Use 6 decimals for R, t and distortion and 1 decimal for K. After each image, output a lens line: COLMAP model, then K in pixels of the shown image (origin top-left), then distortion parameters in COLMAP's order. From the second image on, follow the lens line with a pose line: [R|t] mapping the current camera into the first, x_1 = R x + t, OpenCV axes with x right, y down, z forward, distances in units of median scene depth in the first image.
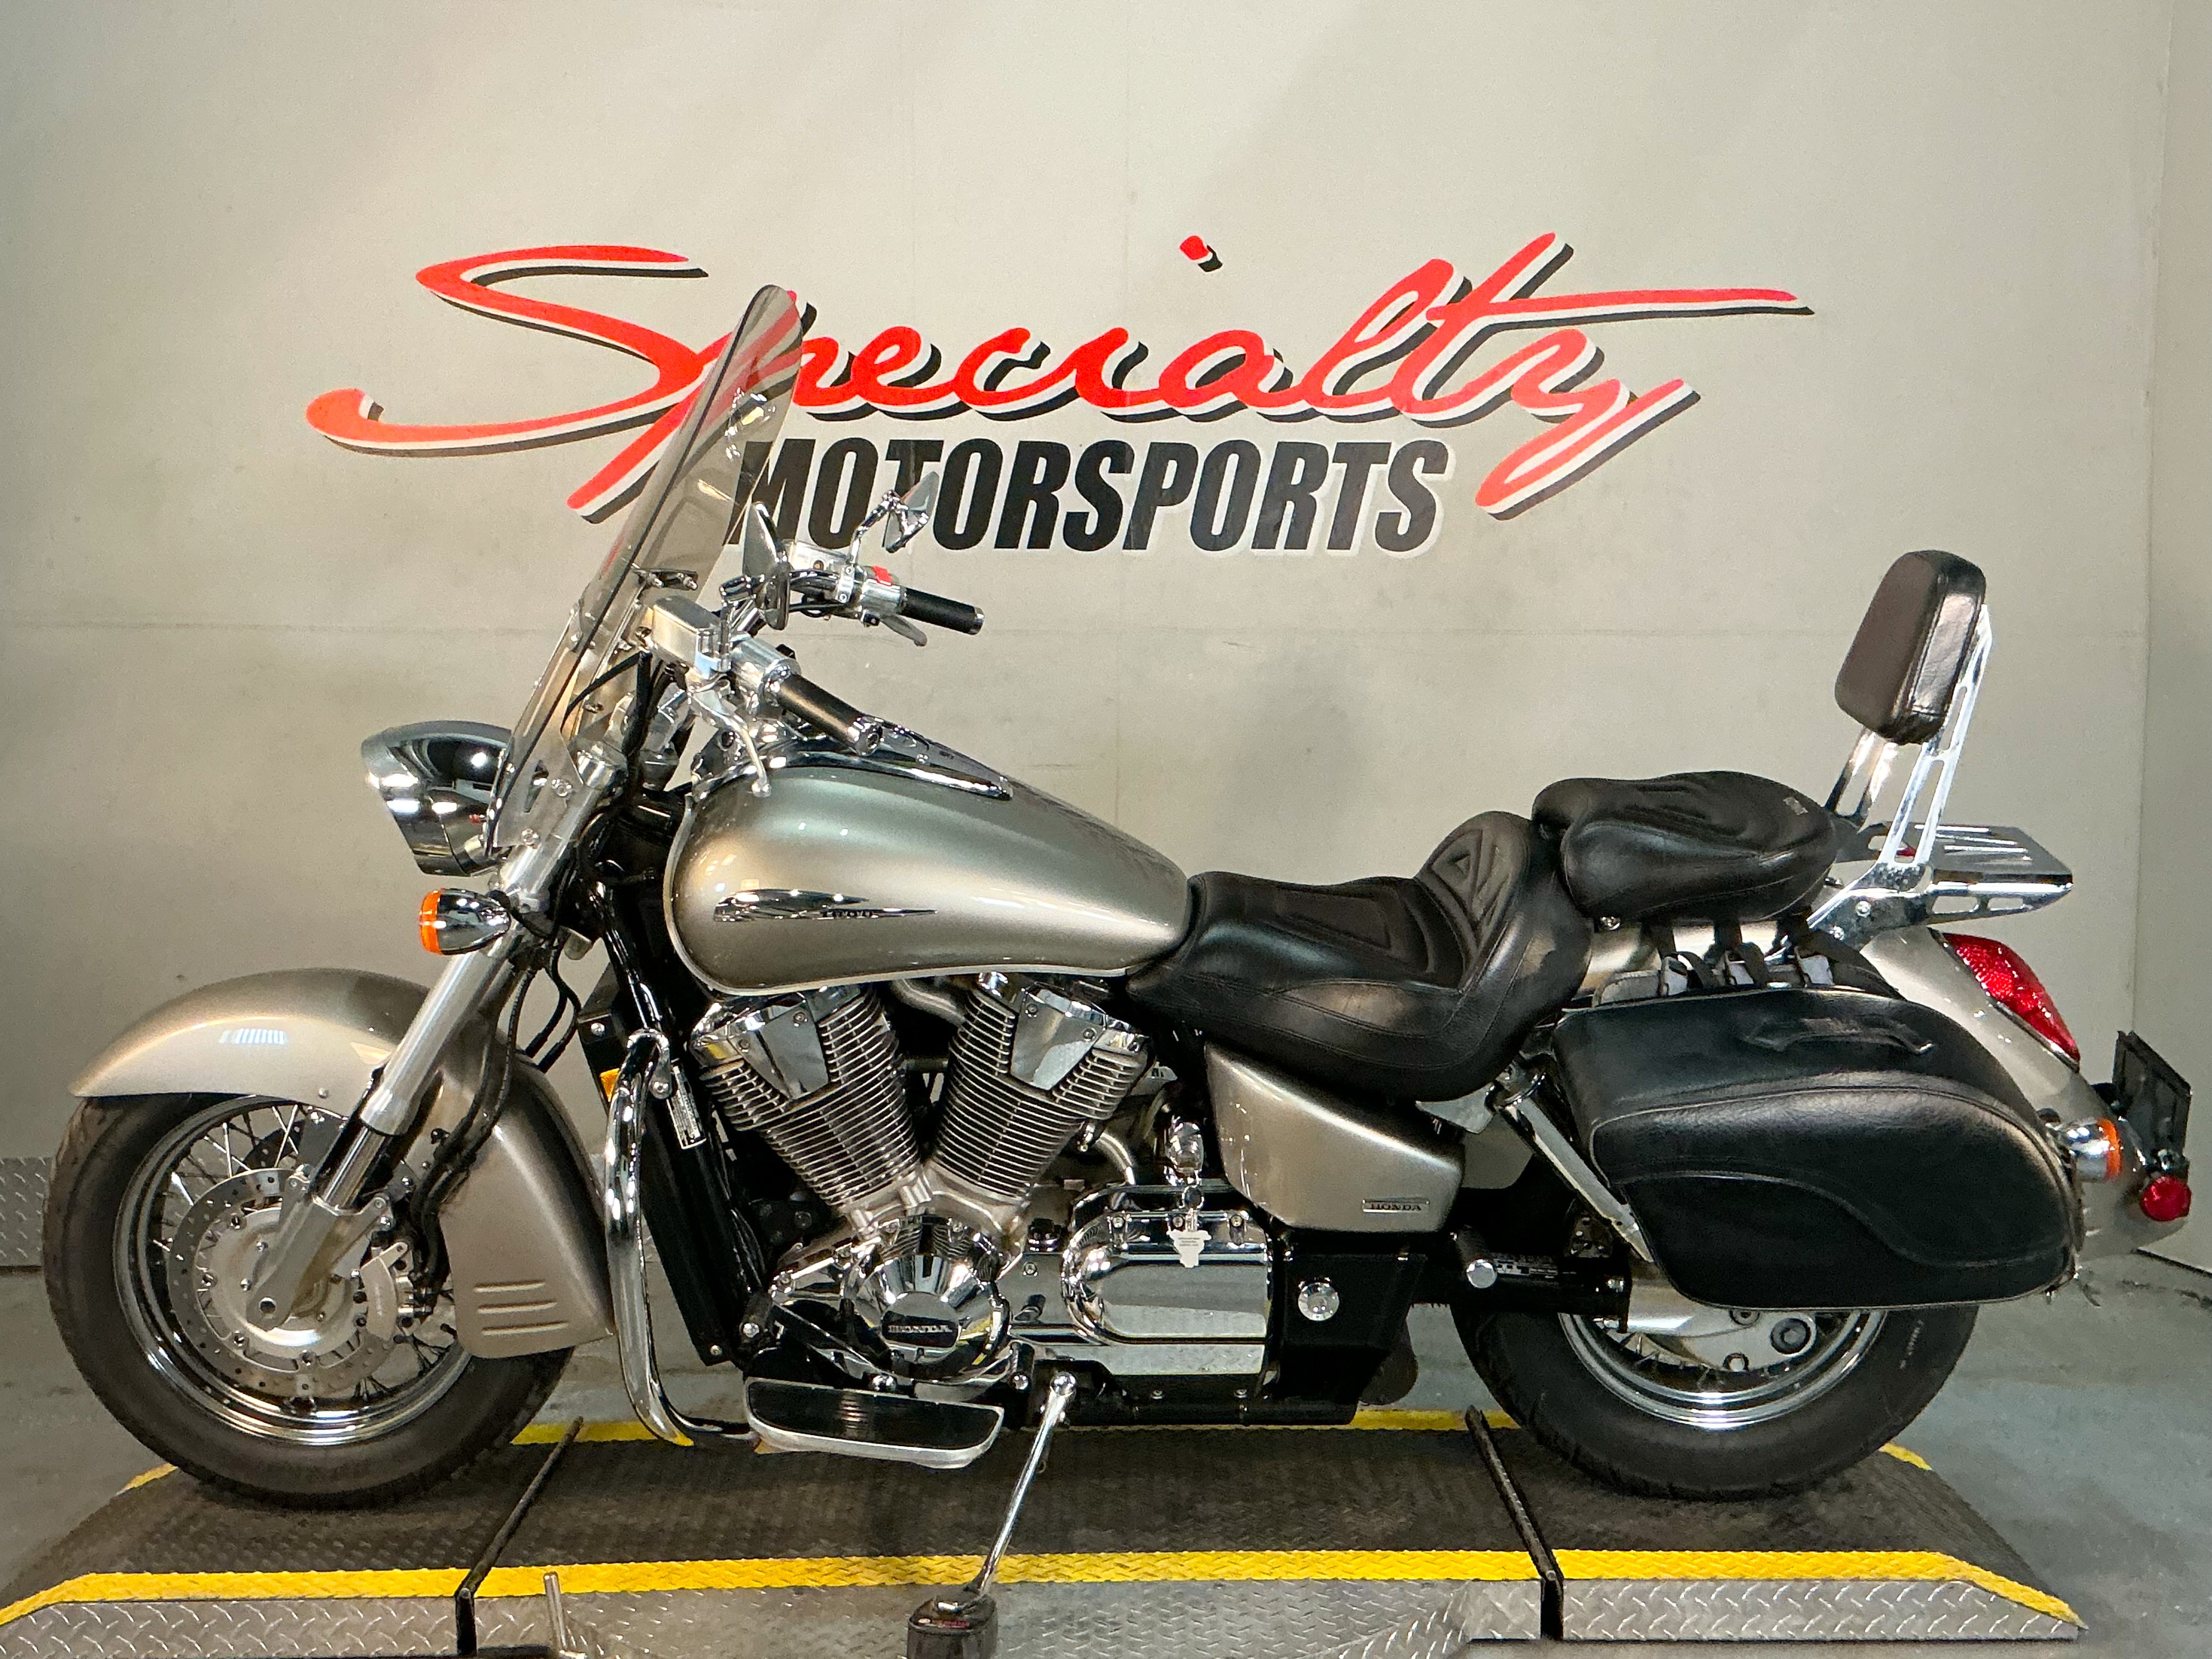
lens RADIAL K [[2493.0, 0, 1097.9], [0, 2493.0, 814.5], [0, 0, 1]] dist [0.158586, -0.303935]
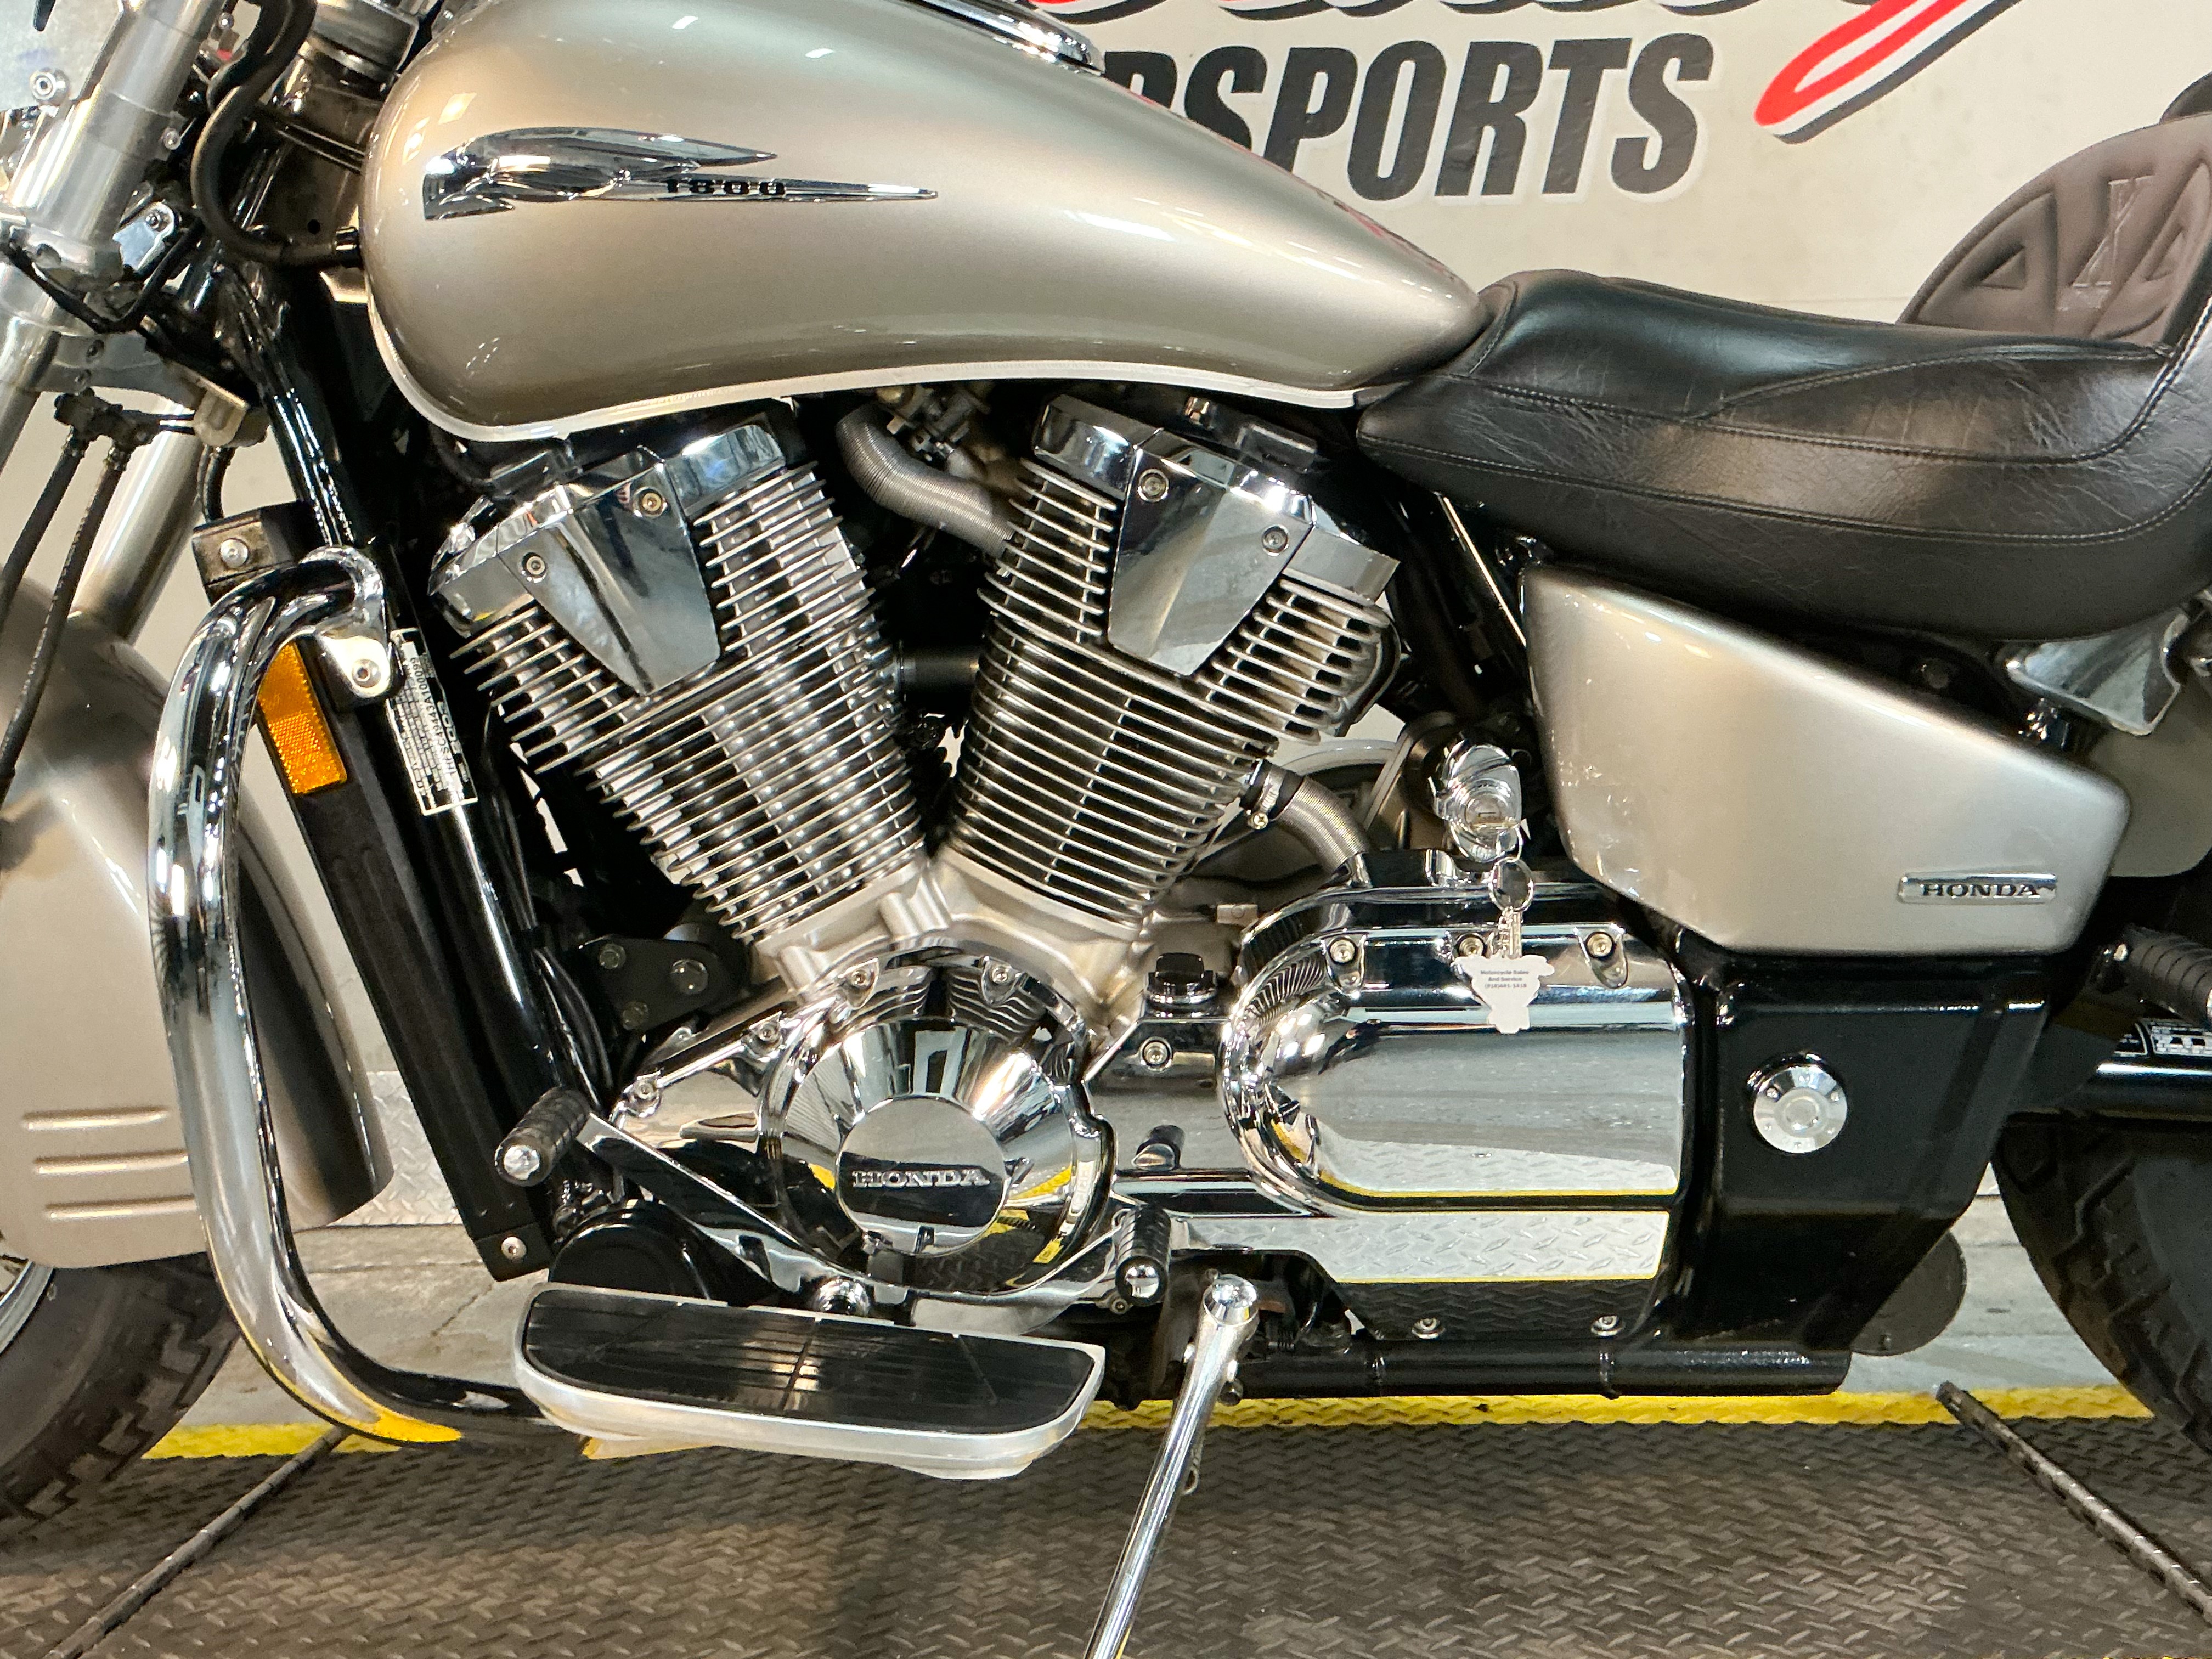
lens RADIAL K [[2168.7, 0, 1106.0], [0, 2168.7, 829.5], [0, 0, 1]] dist [0.139293, -0.285771]
pose [[0.999420, -0.014607, -0.030748, -0.022795], [0.012930, 0.998454, -0.054066, 0.158241], [0.031490, 0.053637, 0.998064, 0.580001]]
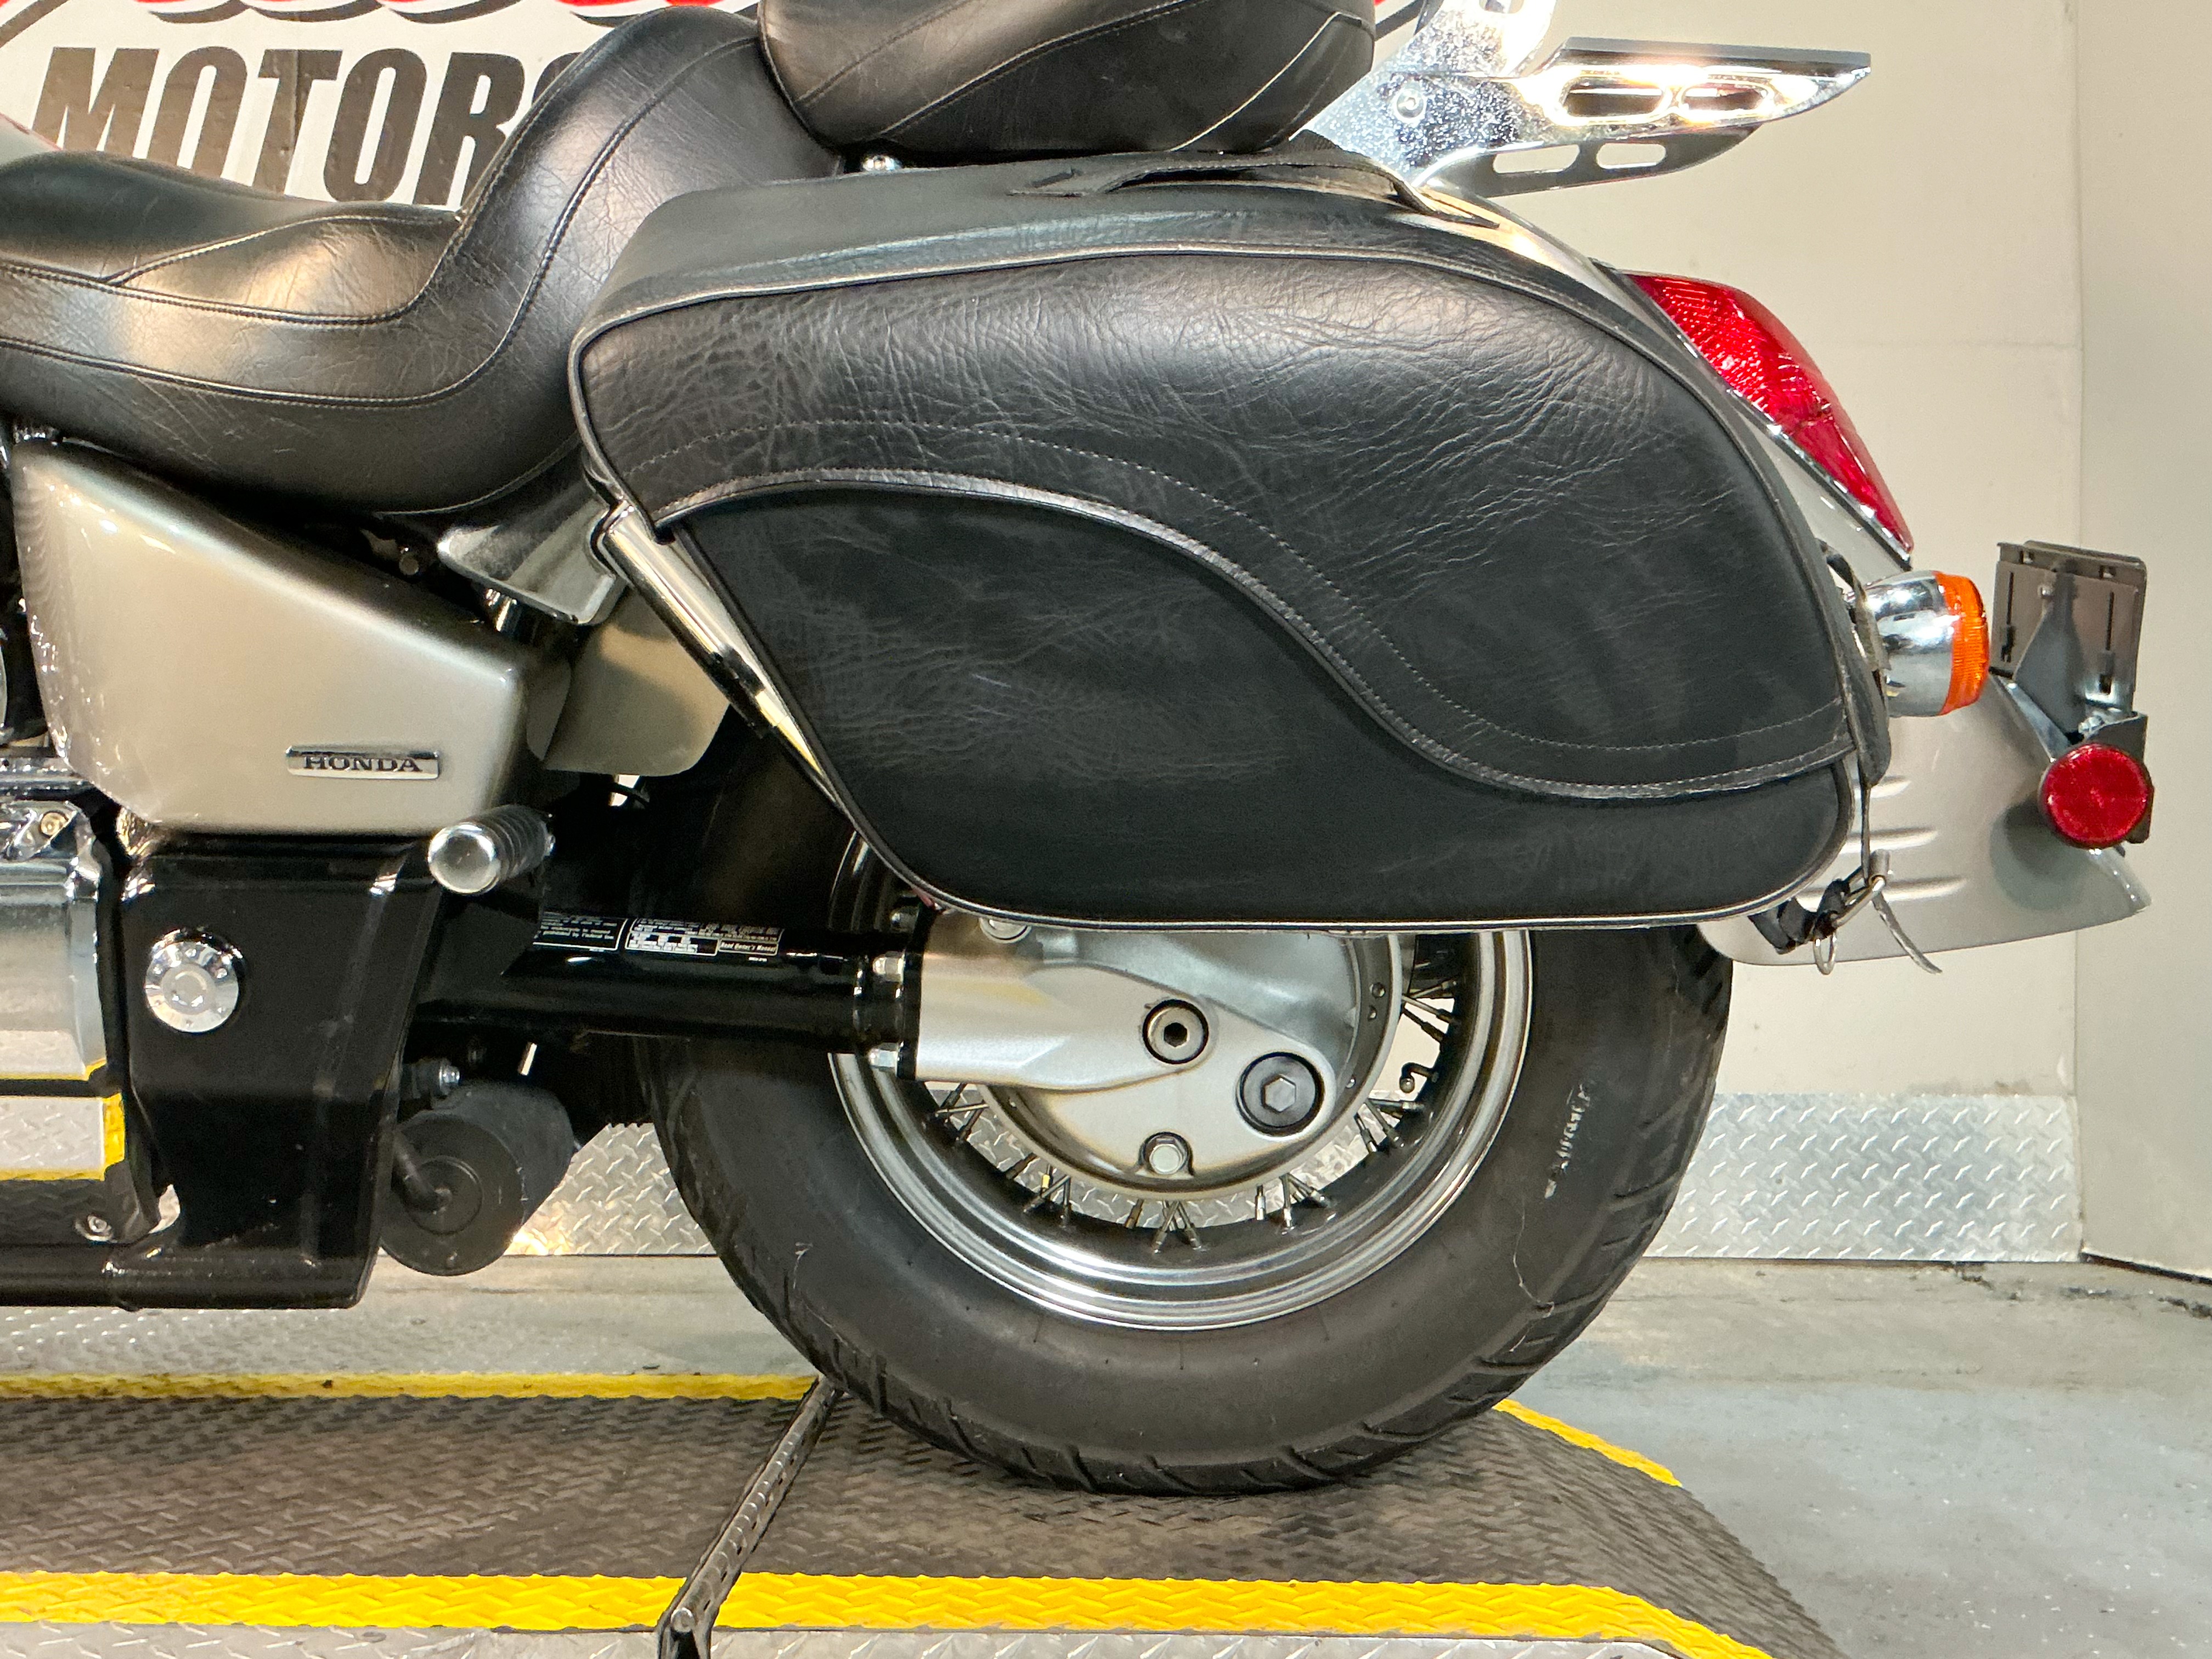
lens RADIAL K [[2299.4, 0, 1106.0], [0, 2299.4, 829.5], [0, 0, 1]] dist [0.169506, -0.363925]
pose [[0.999758, 0.011201, -0.018930, 0.246702], [-0.013294, 0.993354, -0.114327, 0.204382], [0.017524, 0.114551, 0.993263, 0.571947]]
